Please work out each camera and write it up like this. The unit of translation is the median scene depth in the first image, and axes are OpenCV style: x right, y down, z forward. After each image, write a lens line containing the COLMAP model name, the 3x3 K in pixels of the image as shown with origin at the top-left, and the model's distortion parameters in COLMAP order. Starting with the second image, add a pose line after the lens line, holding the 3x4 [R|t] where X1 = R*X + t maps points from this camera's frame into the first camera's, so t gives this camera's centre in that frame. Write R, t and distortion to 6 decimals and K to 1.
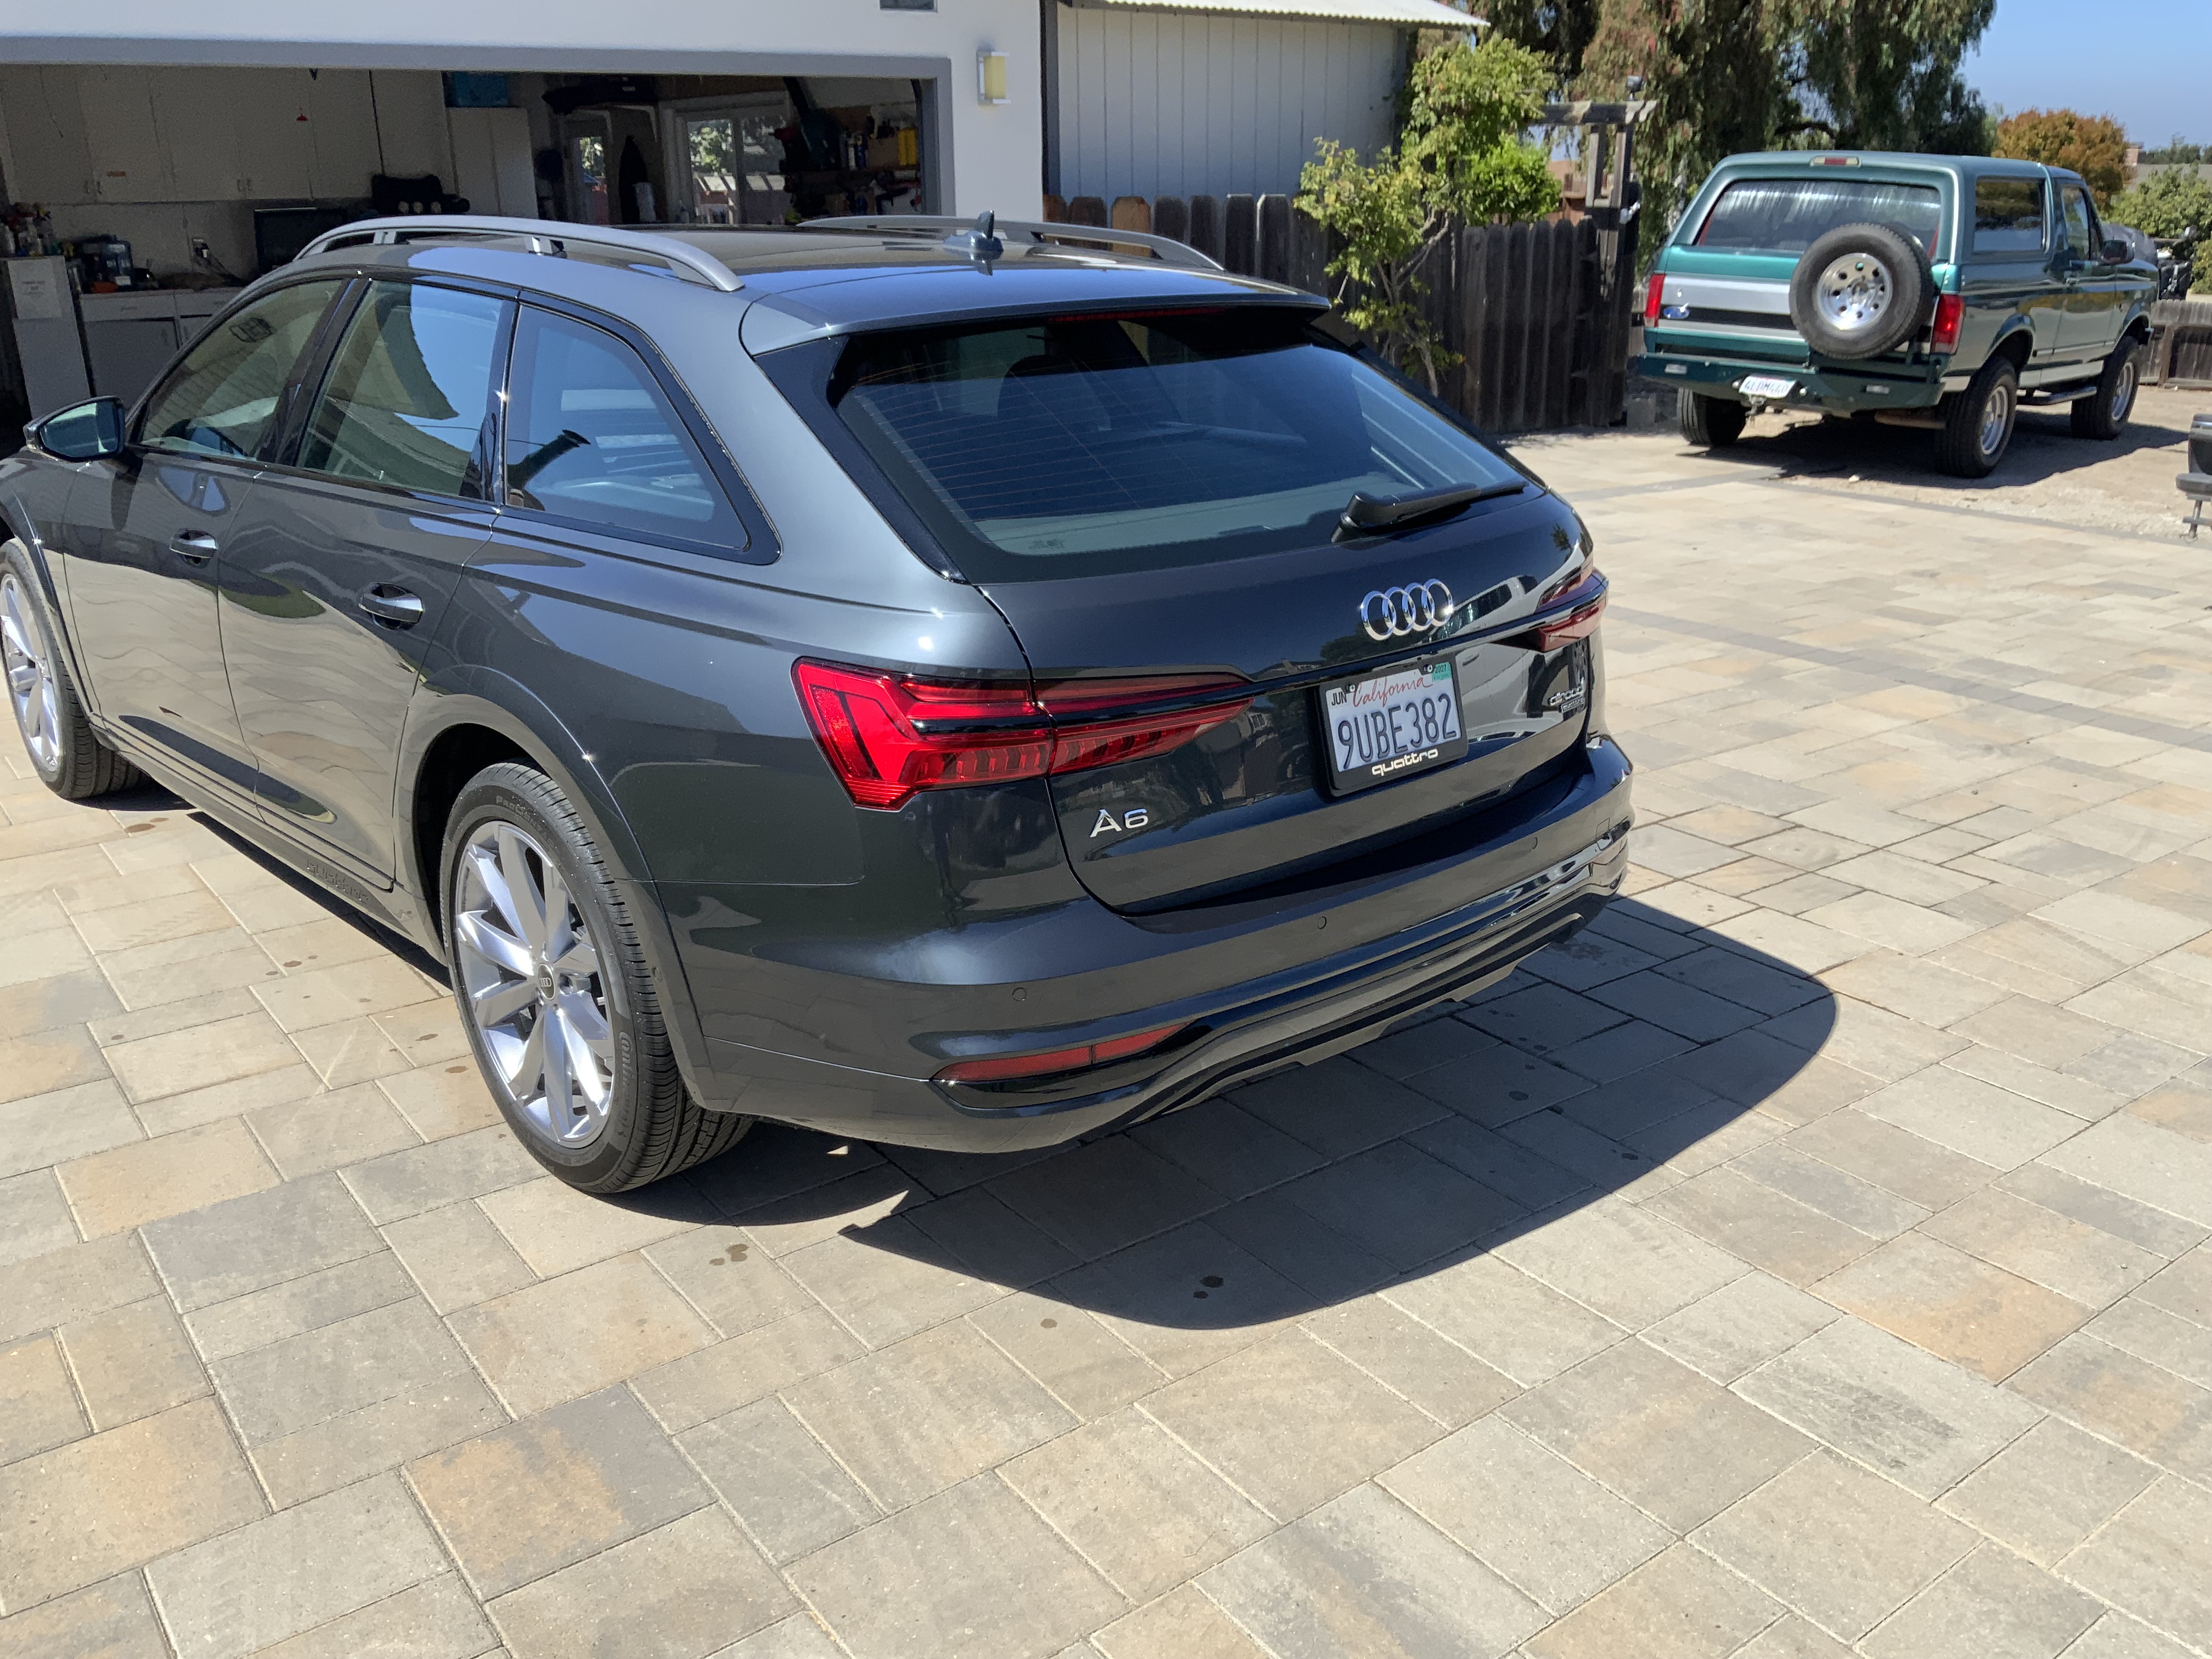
lens RADIAL K [[1850.0, 0, 1121.4], [0, 1850.0, 828.4], [0, 0, 1]] dist [-0.002842, -0.015899]
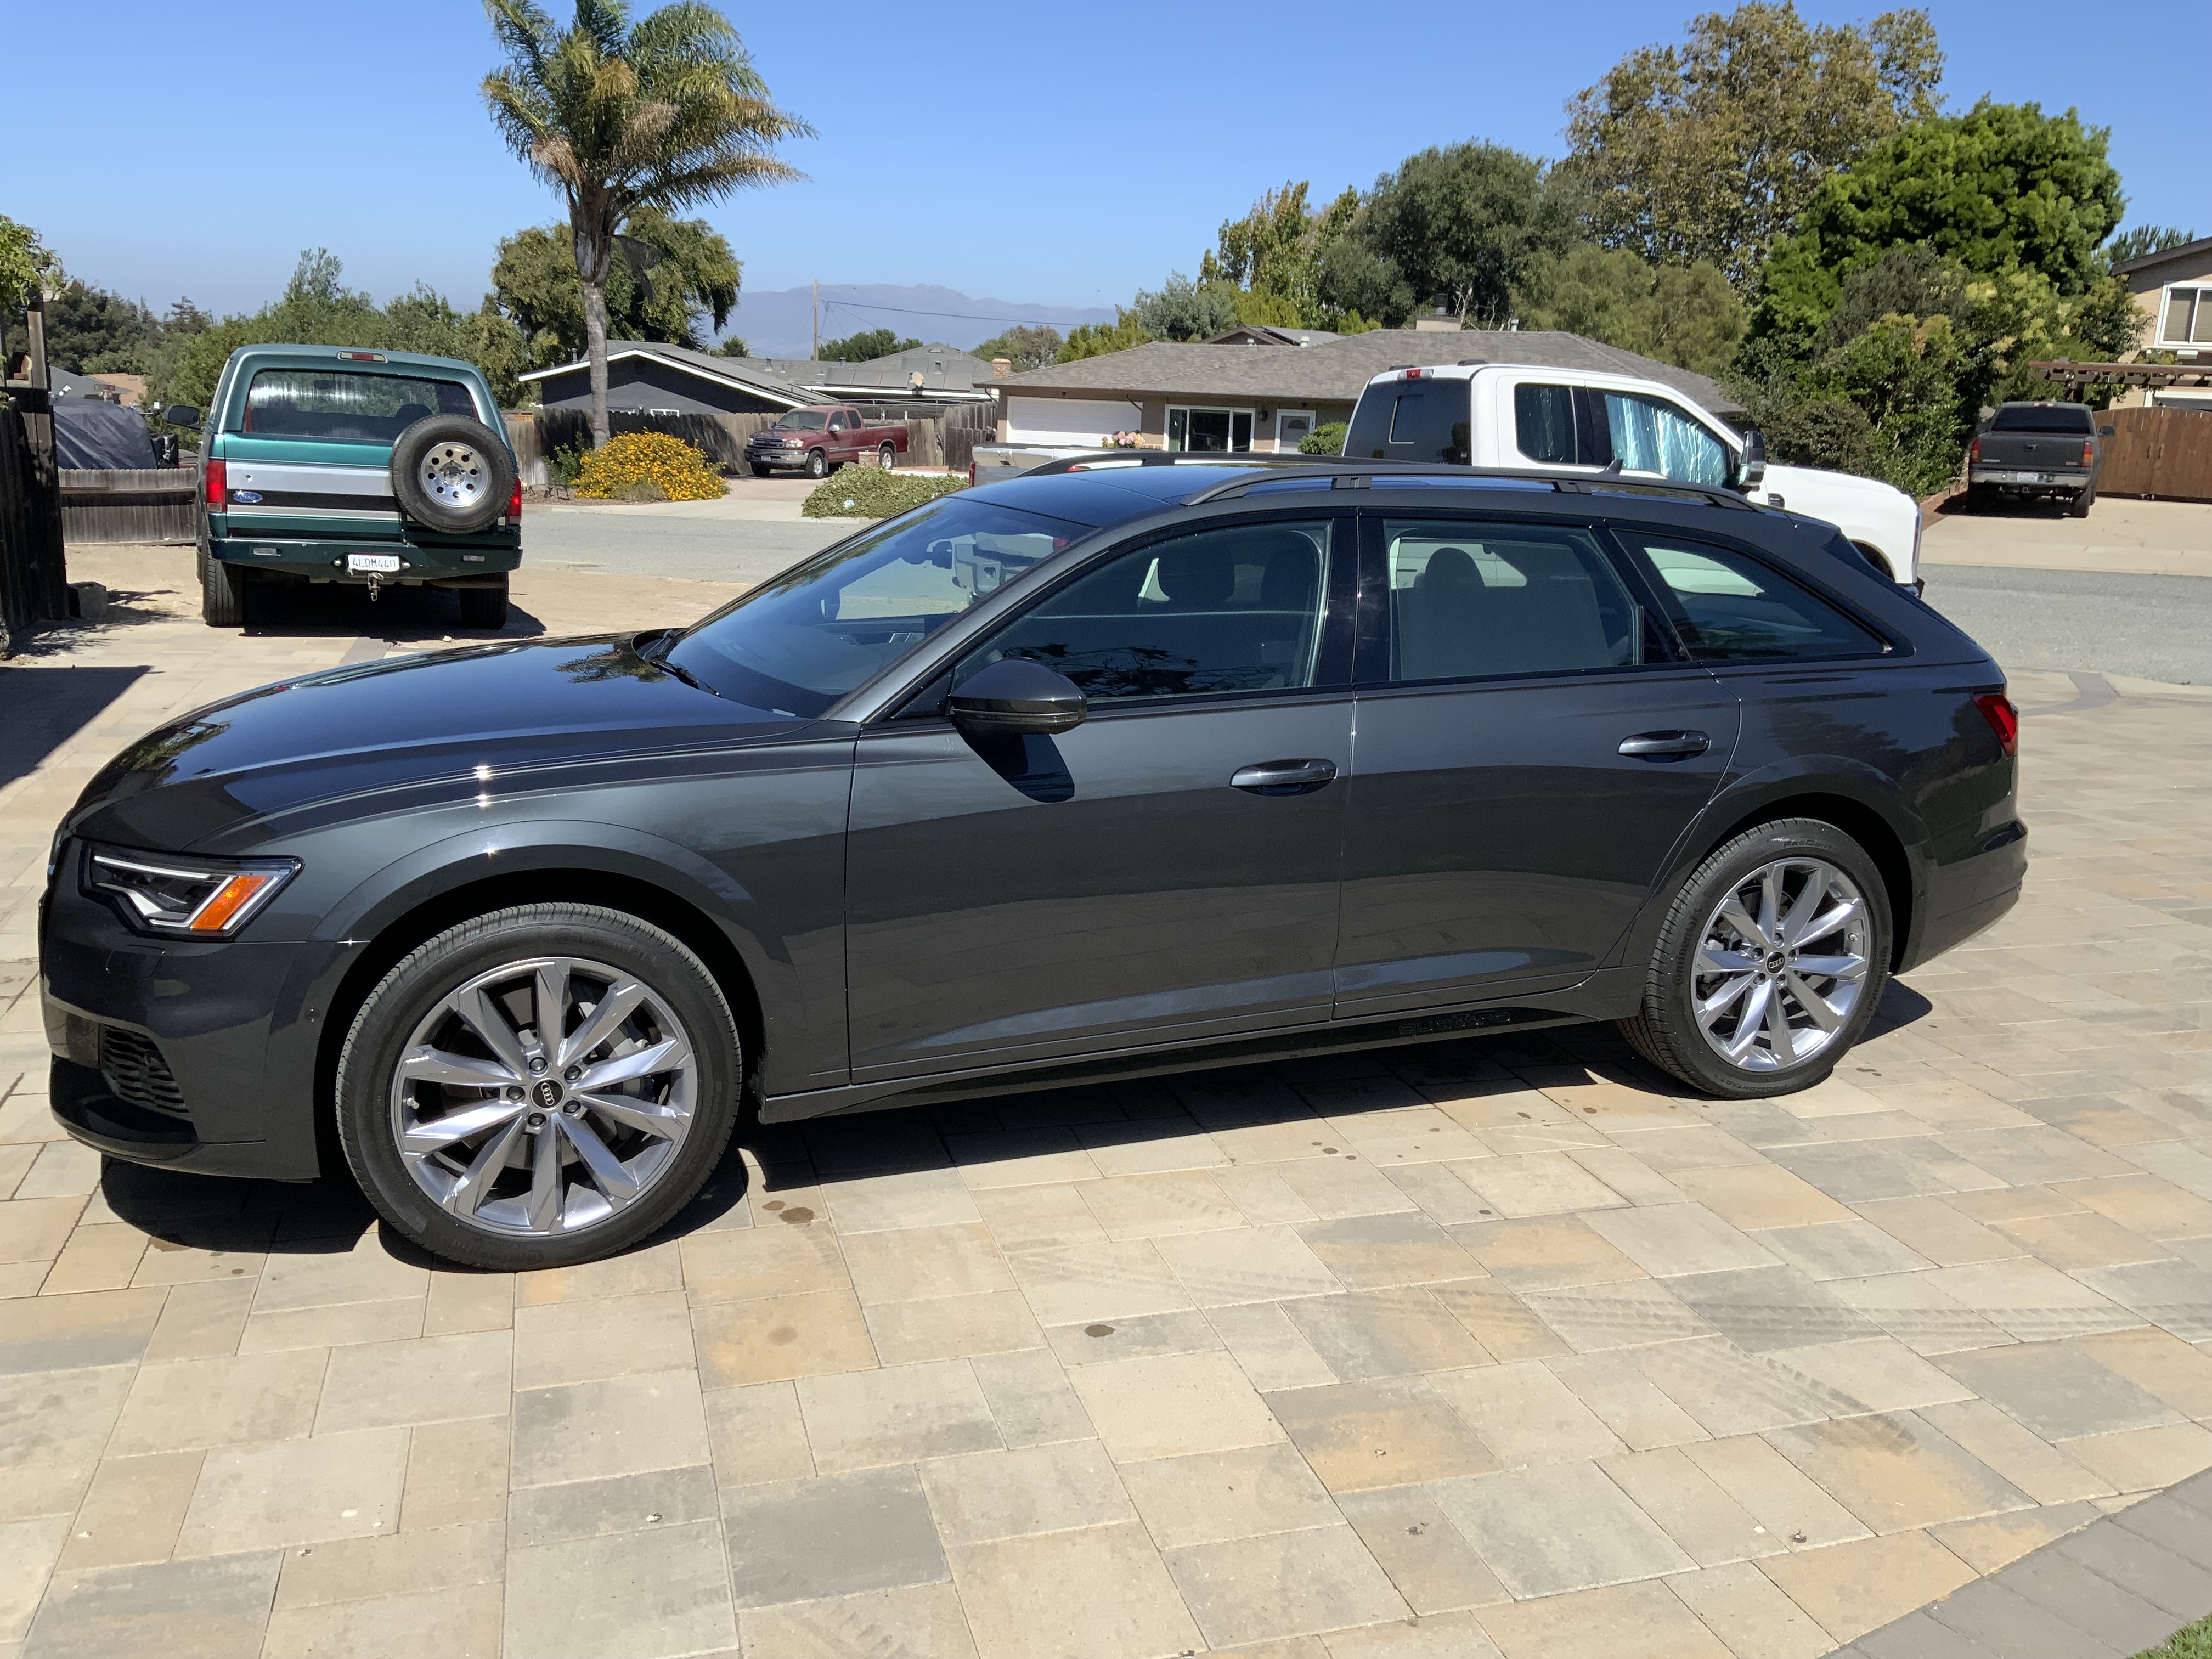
lens RADIAL K [[1850.0, 0, 1121.4], [0, 1850.0, 828.4], [0, 0, 1]] dist [-0.002842, -0.015899]
pose [[0.348255, -0.193116, 0.917292, -1.205089], [0.266155, 0.958648, 0.100775, -0.204564], [-0.898821, 0.209046, 0.385253, 0.566099]]
